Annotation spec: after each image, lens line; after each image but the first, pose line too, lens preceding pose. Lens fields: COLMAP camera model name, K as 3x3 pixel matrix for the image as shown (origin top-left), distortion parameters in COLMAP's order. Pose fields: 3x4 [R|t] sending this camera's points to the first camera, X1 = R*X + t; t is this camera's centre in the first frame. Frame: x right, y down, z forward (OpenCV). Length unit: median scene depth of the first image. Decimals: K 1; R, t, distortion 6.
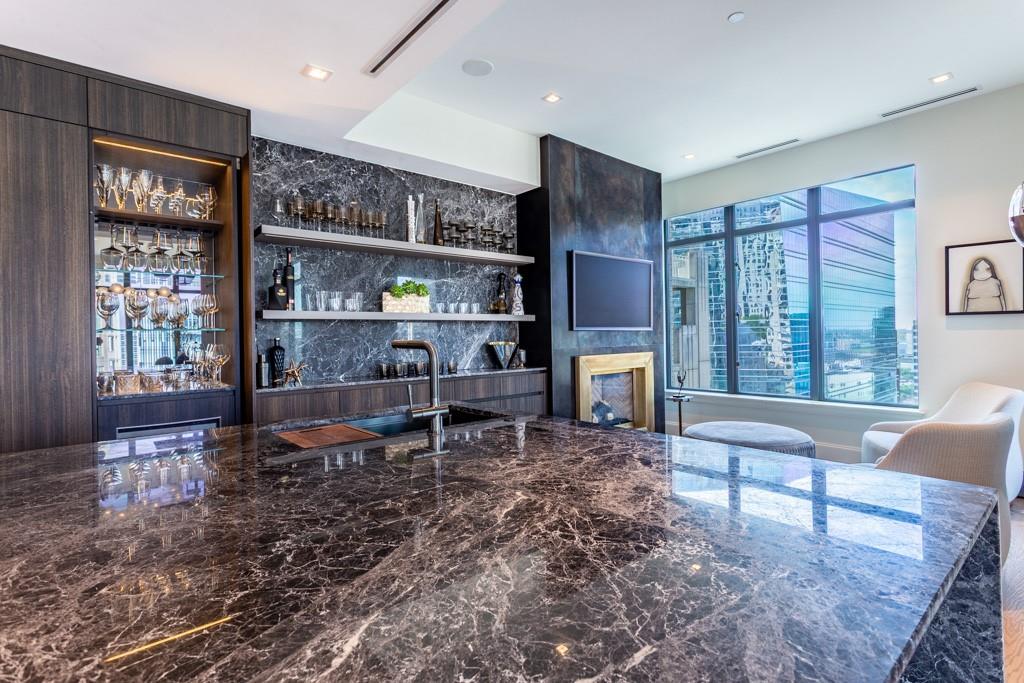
lens RADIAL K [[492.3, 0, 515.9], [0, 492.3, 336.0], [0, 0, 1]] dist [0.002912, 0.001830]
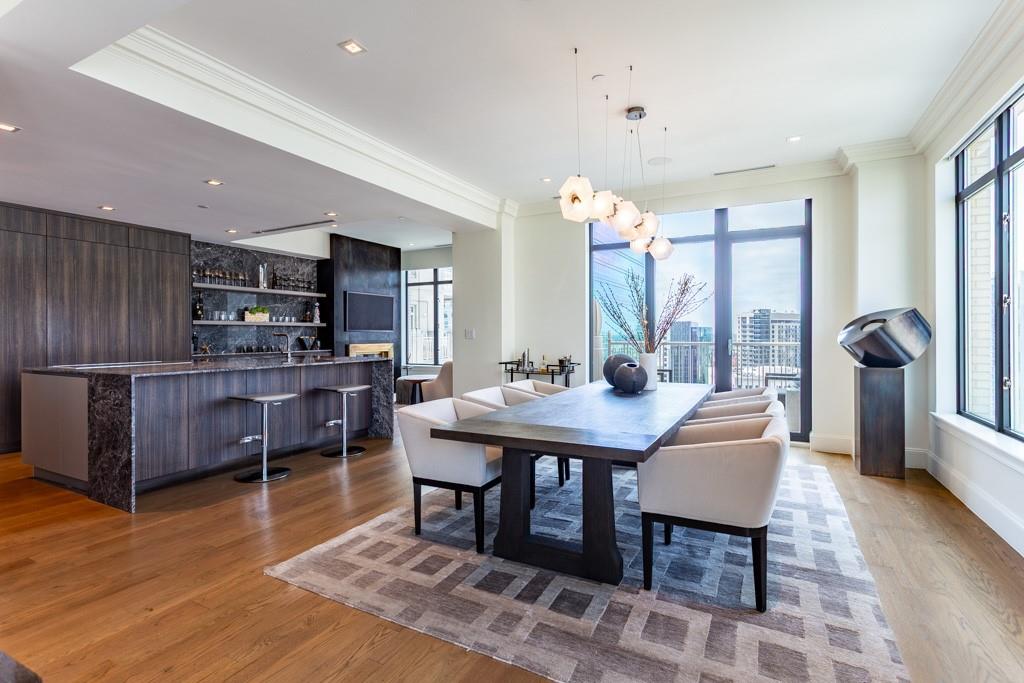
lens RADIAL K [[492.3, 0, 519.0], [0, 492.3, 337.8], [0, 0, 1]] dist [0.002912, 0.001830]
pose [[0.926525, 0.010883, 0.376076, 0.015066], [-0.011354, 0.999935, -0.000962, 0.009441], [-0.376062, -0.003378, 0.926588, -1.184723]]
